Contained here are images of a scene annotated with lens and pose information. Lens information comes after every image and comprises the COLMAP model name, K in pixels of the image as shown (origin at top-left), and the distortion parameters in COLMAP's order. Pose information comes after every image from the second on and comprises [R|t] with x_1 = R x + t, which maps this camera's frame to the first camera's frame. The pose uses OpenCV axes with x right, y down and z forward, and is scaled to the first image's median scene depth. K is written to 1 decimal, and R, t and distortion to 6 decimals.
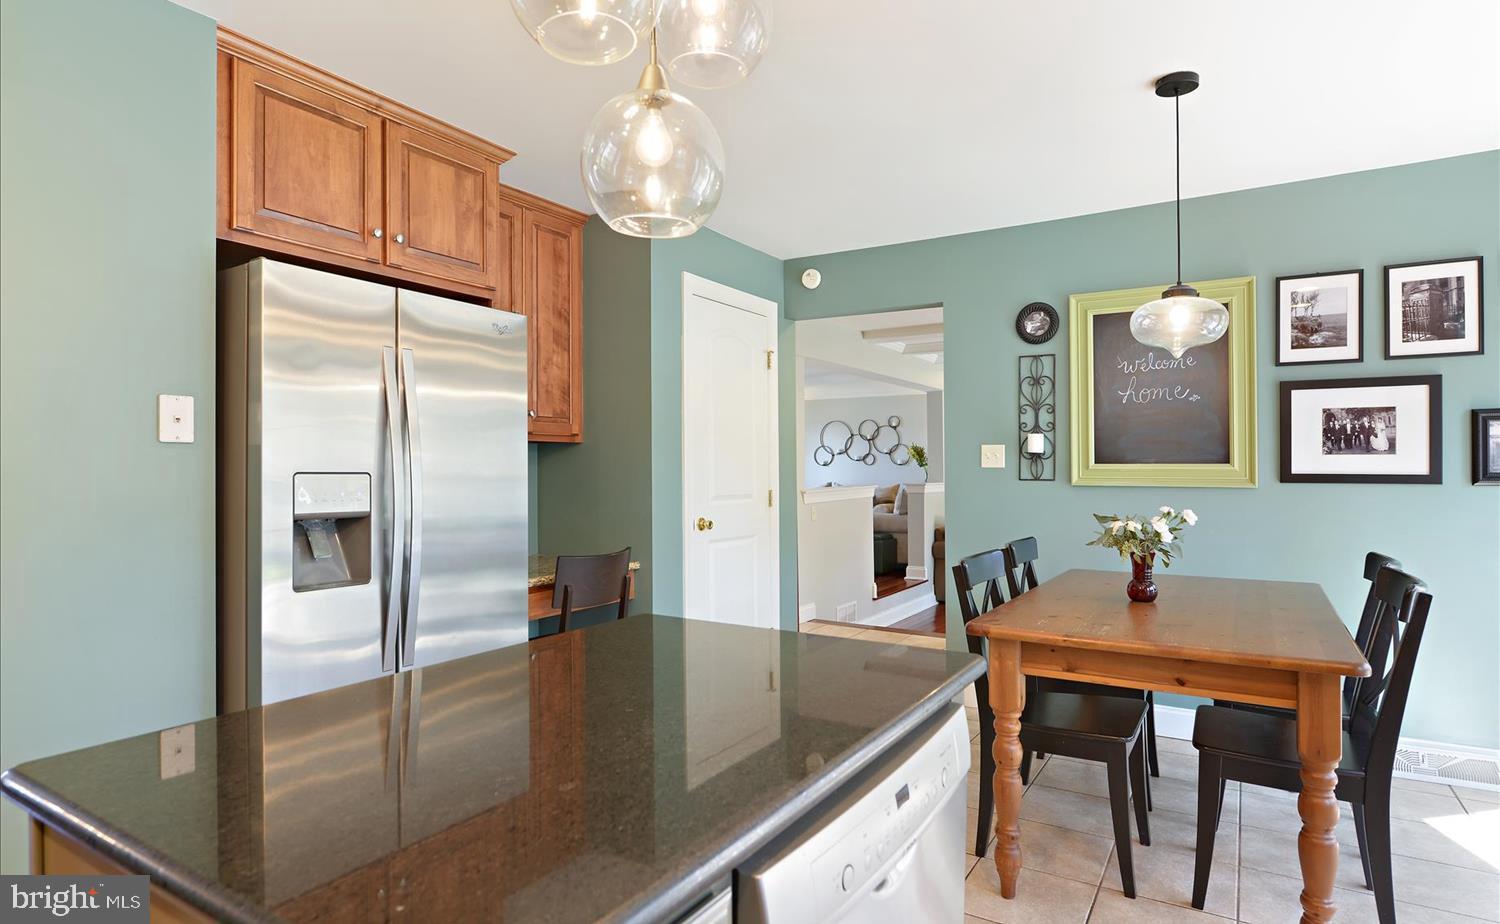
lens RADIAL K [[811.6, 0, 748.2], [0, 811.6, 466.8], [0, 0, 1]] dist [-0.003549, -0.000625]
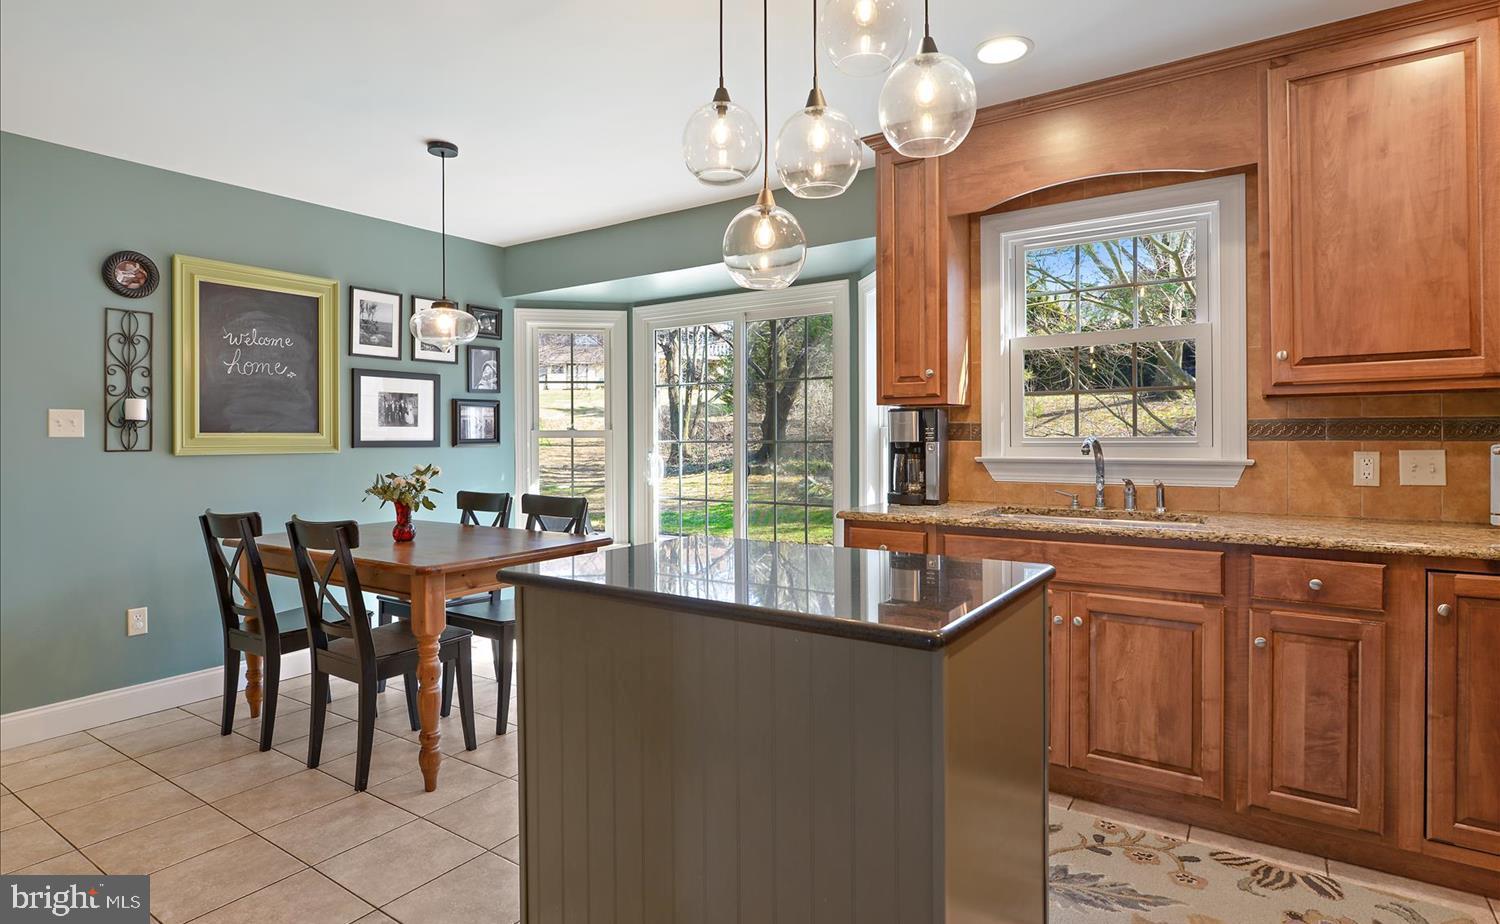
lens RADIAL K [[773.4, 0, 751.4], [0, 773.4, 439.2], [0, 0, 1]] dist [-0.002210, 0.000020]
pose [[0.045856, -0.005407, 0.998933, -0.516374], [0.001992, 0.999984, 0.005321, 0.000566], [-0.998946, 0.001746, 0.045866, 0.317187]]
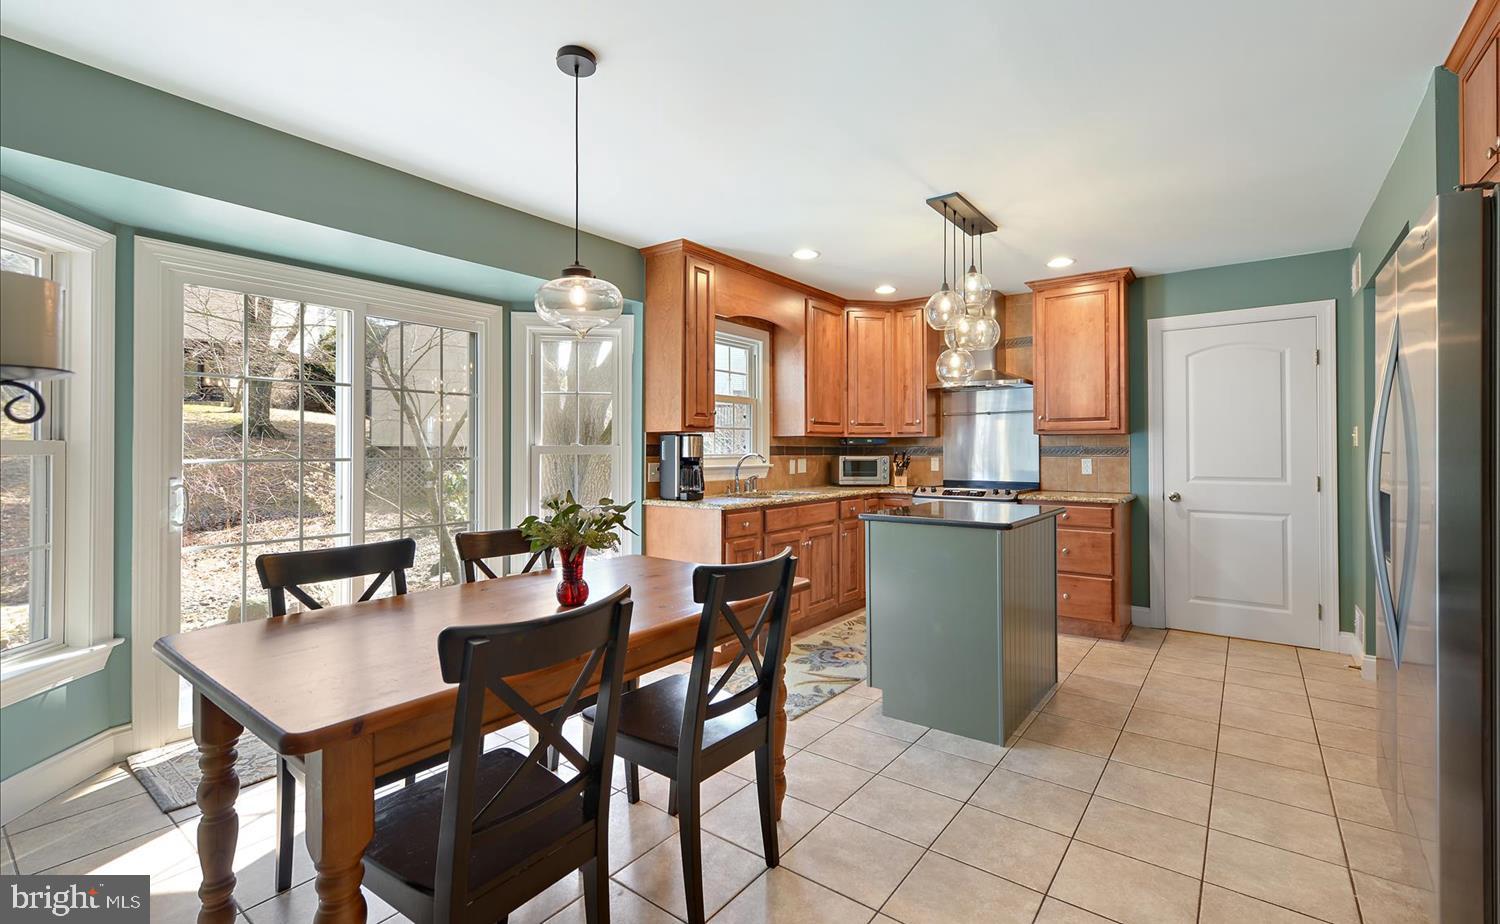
lens RADIAL K [[661.1, 0, 754.8], [0, 661.1, 447.1], [0, 0, 1]] dist [0.001613, 0.000142]
pose [[-0.995592, 0.003039, 0.093743, 0.185317], [0.001940, 0.999928, -0.011816, 0.005421], [-0.093772, -0.011582, -0.995526, 1.295205]]
